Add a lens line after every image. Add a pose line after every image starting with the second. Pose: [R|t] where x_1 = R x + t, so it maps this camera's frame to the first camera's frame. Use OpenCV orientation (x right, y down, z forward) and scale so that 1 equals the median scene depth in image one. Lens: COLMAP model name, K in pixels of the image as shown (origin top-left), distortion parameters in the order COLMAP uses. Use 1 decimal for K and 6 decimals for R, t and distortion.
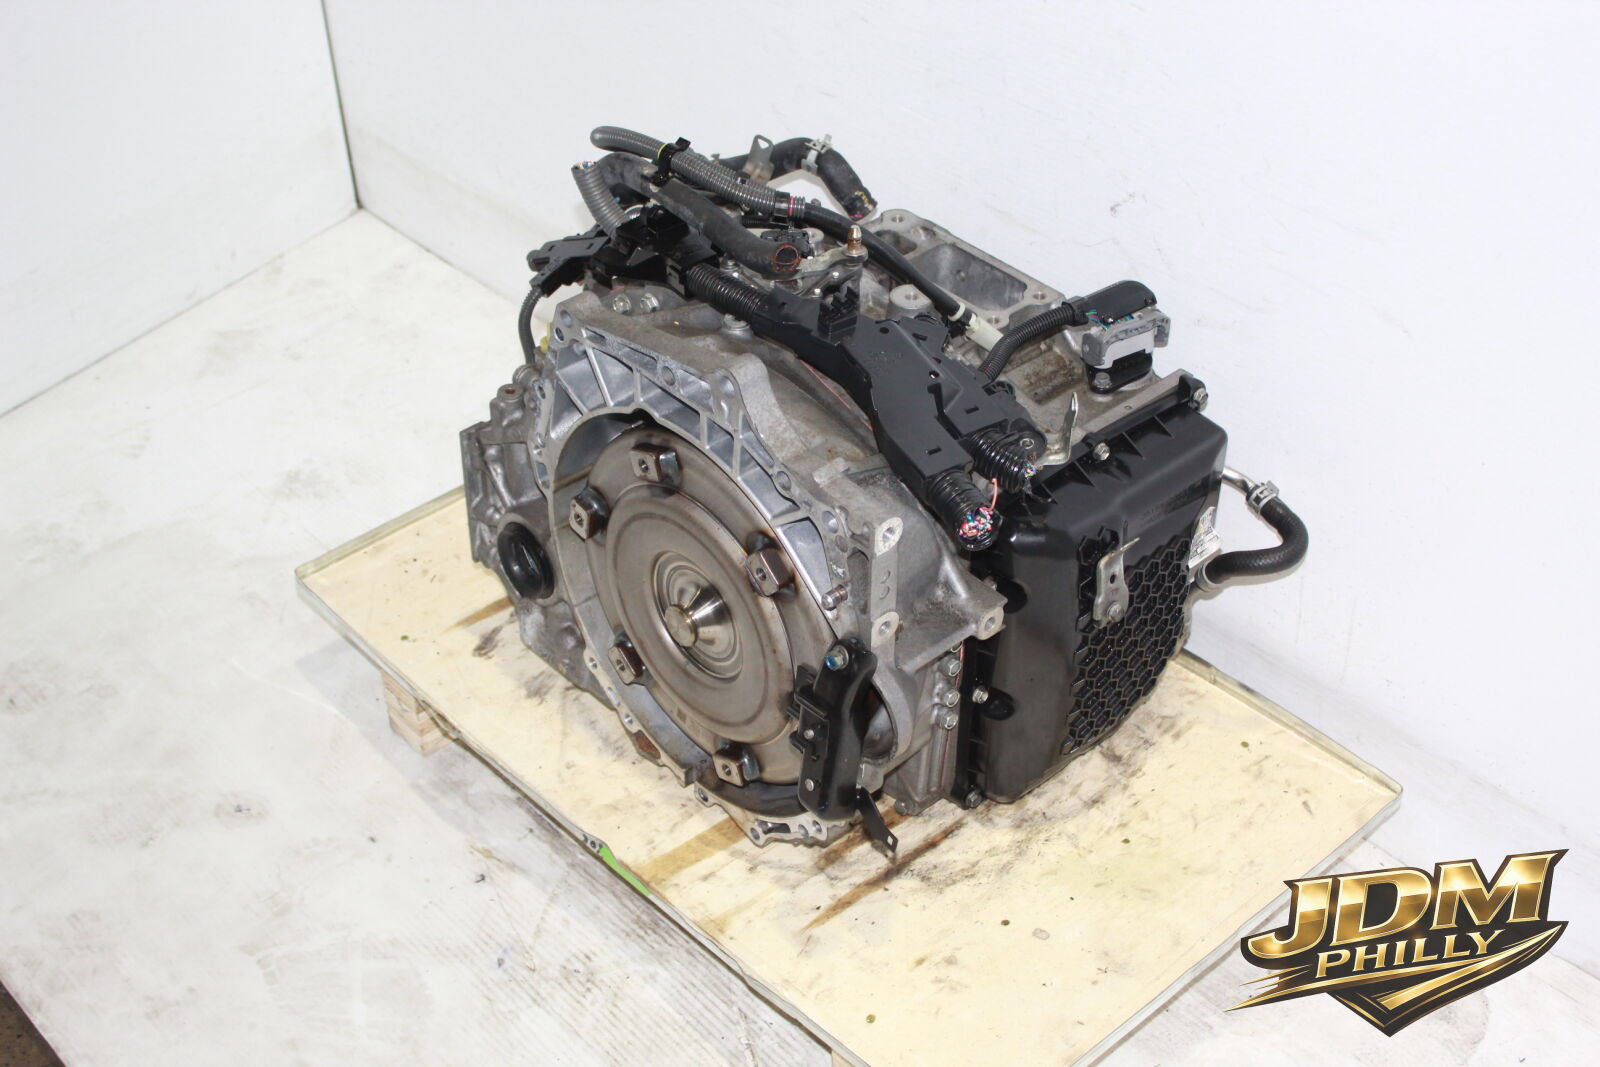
lens RADIAL K [[2244.0, 0, 799.1], [0, 2244.0, 532.7], [0, 0, 1]] dist [0.003210, 0.000000]
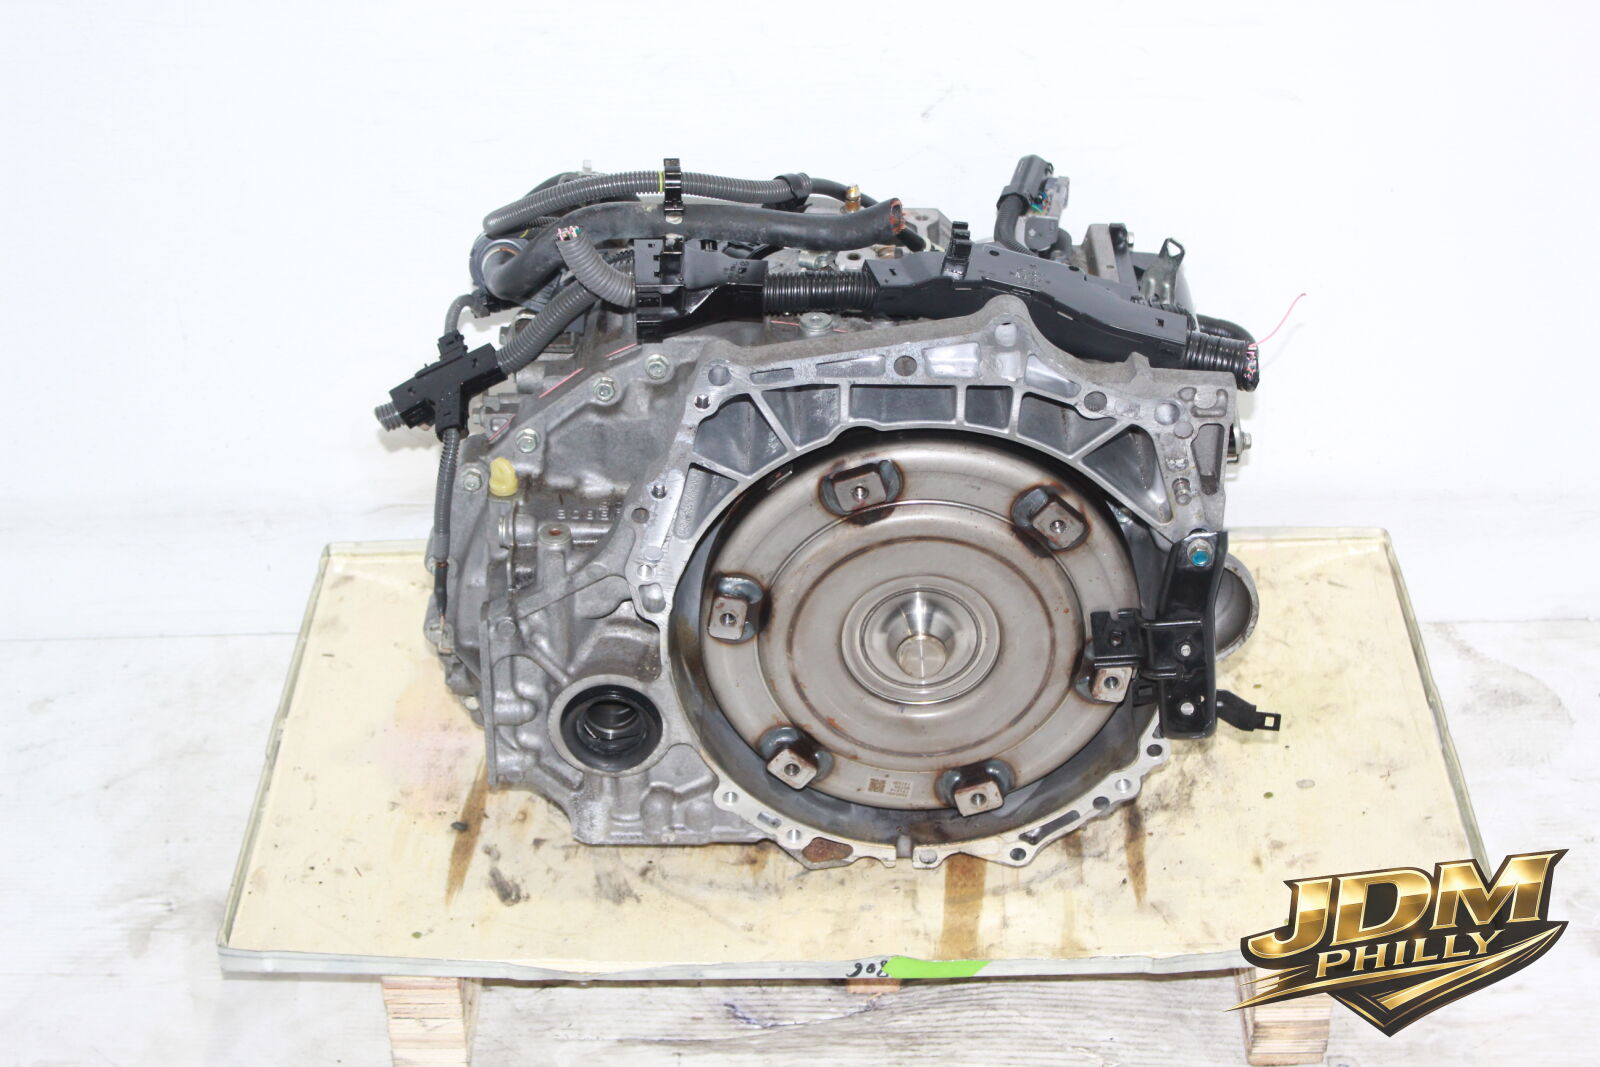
lens RADIAL K [[2864.4, 0, 798.9], [0, 2864.4, 530.1], [0, 0, 1]] dist [0.040139, 0.000000]
pose [[0.681812, -0.391391, 0.618017, -0.717525], [0.453541, 0.889030, 0.062666, -0.088866], [-0.573963, 0.237569, 0.783663, 0.126015]]
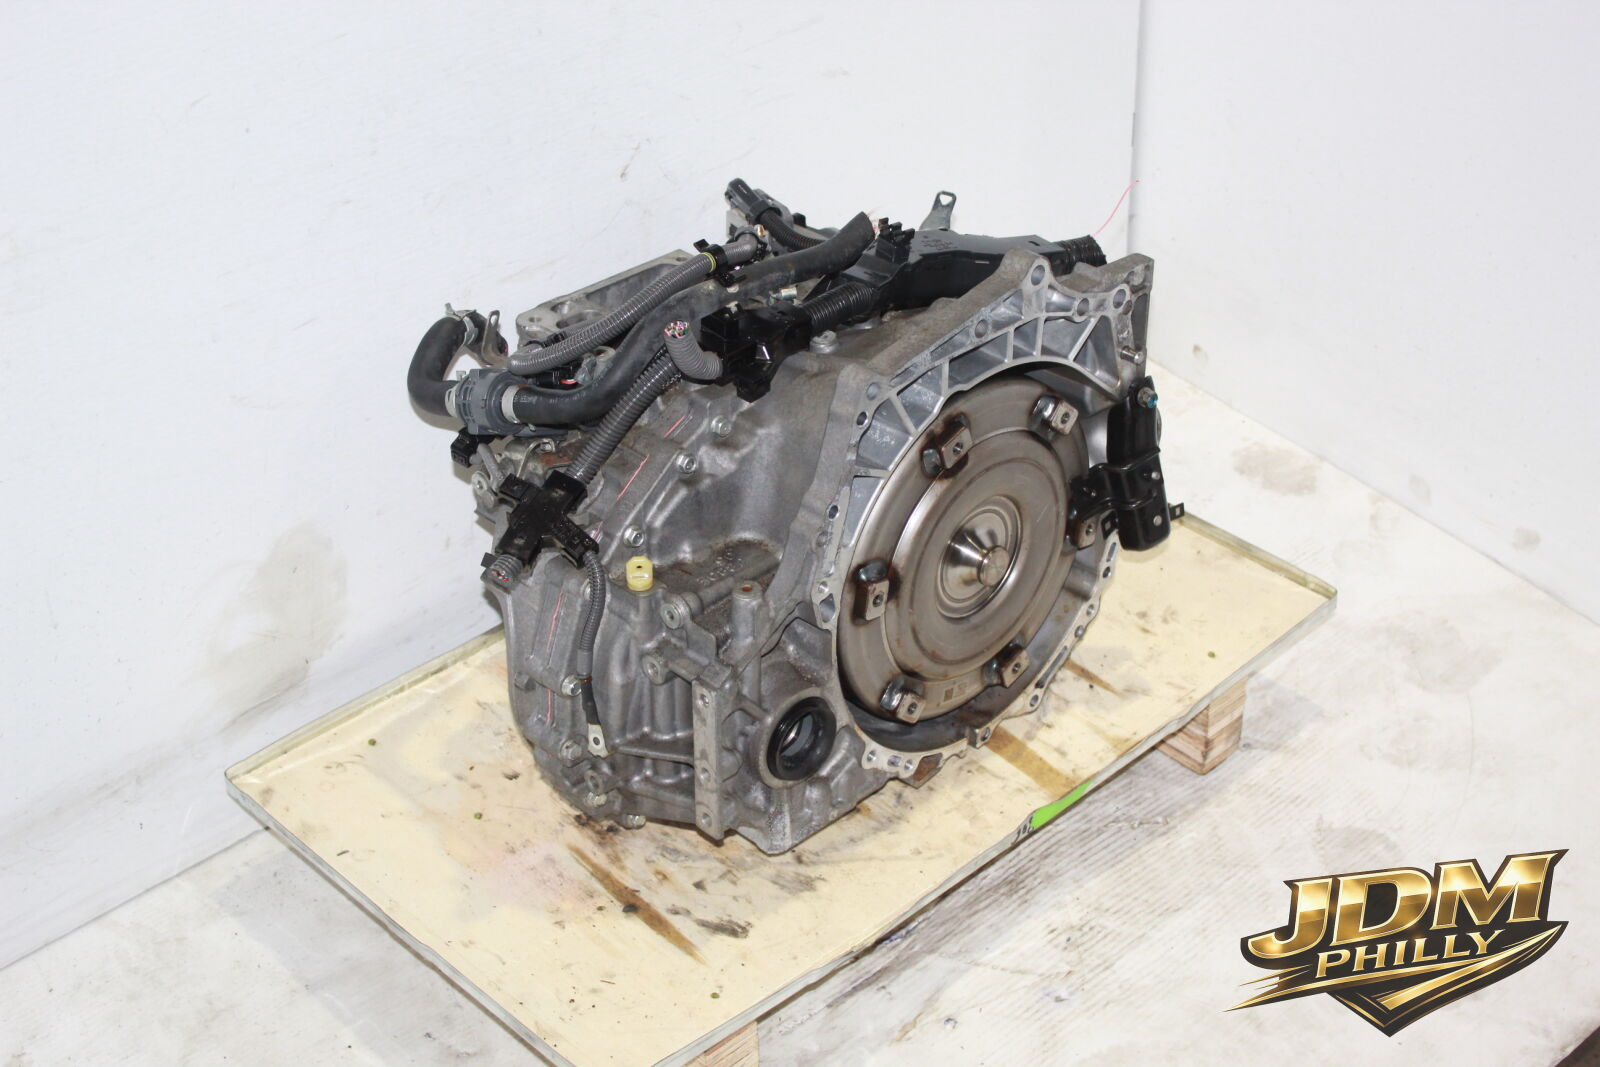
lens RADIAL K [[2463.2, 0, 802.8], [0, 2463.2, 536.5], [0, 0, 1]] dist [-0.026089, 0.000000]
pose [[-0.036808, -0.535676, 0.843621, -0.962082], [0.617110, 0.651814, 0.440809, -0.503732], [-0.786015, 0.536832, 0.306580, 0.666902]]
